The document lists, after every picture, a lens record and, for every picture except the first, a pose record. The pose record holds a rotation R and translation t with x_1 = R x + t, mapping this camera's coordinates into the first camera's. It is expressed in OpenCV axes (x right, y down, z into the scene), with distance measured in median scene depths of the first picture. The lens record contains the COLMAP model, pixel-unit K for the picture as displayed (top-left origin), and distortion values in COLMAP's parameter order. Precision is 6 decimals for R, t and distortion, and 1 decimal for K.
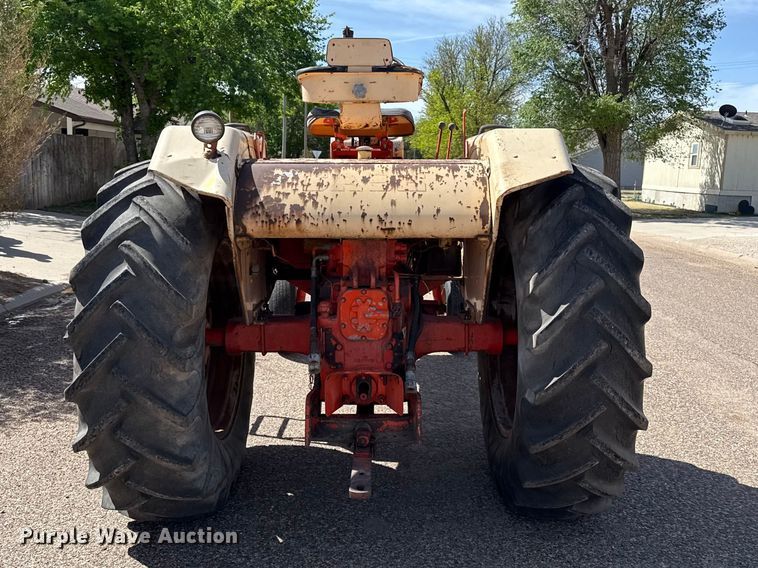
lens RADIAL K [[700.5, 0, 384.3], [0, 700.5, 281.6], [0, 0, 1]] dist [0.097662, 0.000000]
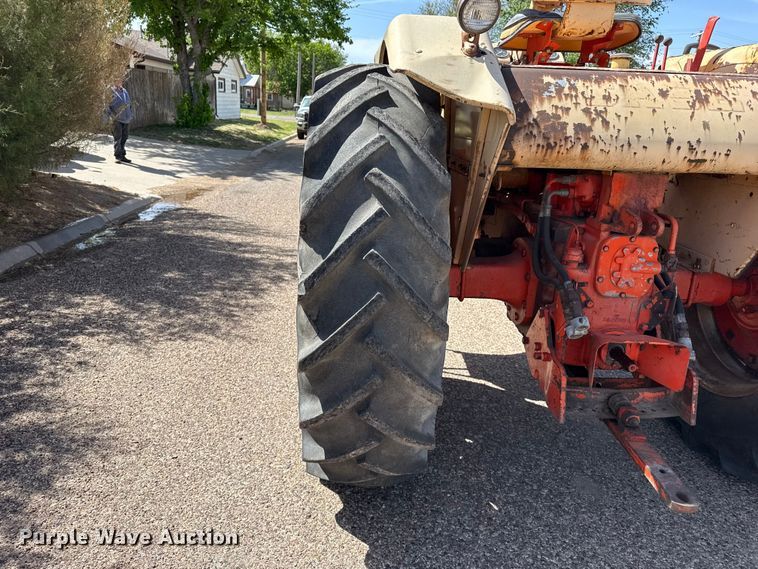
lens RADIAL K [[534.5, 0, 380.3], [0, 534.5, 286.2], [0, 0, 1]] dist [0.052483, -0.066262]
pose [[0.999377, 0.027429, 0.022203, -0.349109], [-0.030609, 0.986872, 0.158576, -0.022455], [-0.017562, -0.159157, 0.987097, 0.401218]]
